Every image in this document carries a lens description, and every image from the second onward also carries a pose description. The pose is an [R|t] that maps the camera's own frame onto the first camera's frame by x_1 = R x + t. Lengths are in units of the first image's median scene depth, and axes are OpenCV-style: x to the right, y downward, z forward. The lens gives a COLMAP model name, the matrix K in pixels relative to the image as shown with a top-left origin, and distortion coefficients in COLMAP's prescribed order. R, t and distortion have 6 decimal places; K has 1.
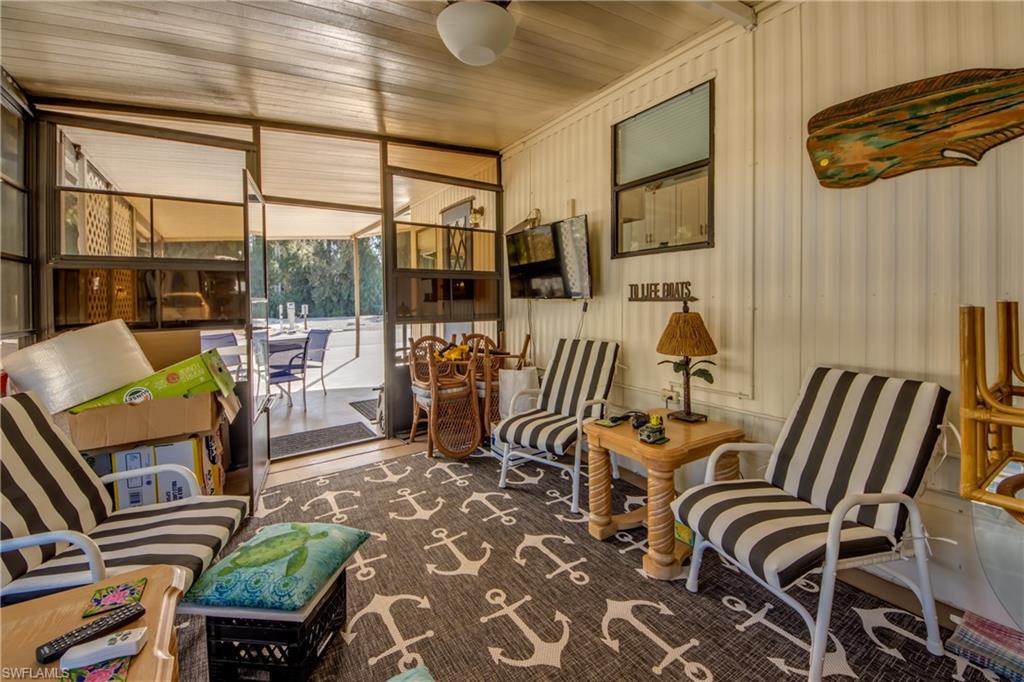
lens RADIAL K [[401.2, 0, 516.4], [0, 401.2, 304.7], [0, 0, 1]] dist [0.000470, 0.000025]
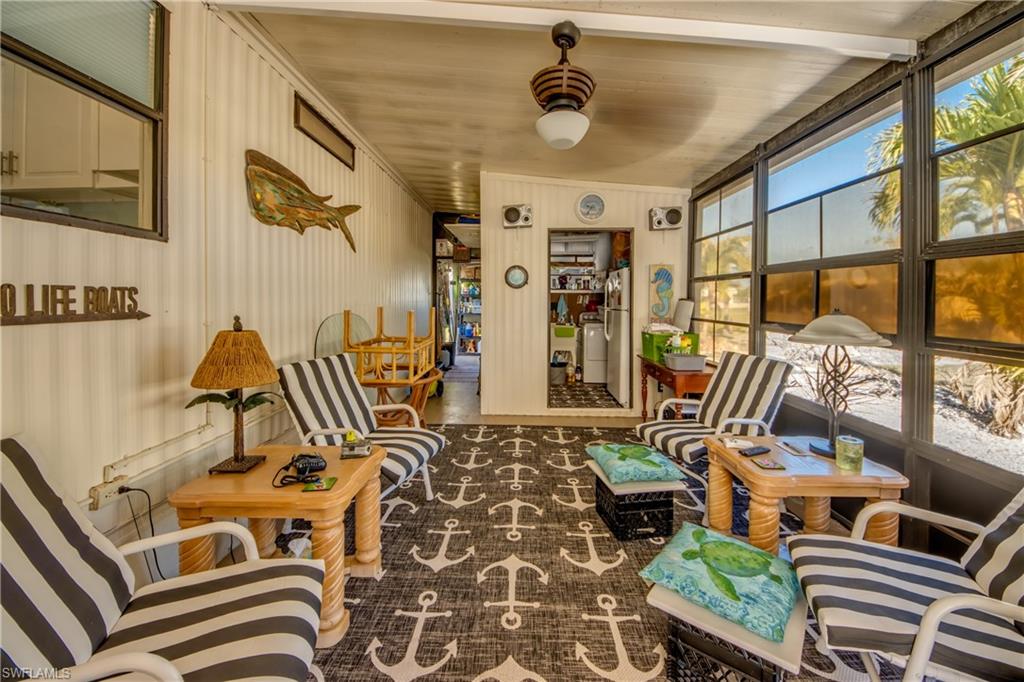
lens RADIAL K [[401.2, 0, 516.4], [0, 401.2, 304.7], [0, 0, 1]] dist [0.000470, 0.000025]
pose [[-0.814264, 0.003427, 0.580485, -0.411037], [0.018755, 0.999616, 0.020407, -0.031426], [-0.580192, 0.027504, -0.814015, 1.160103]]
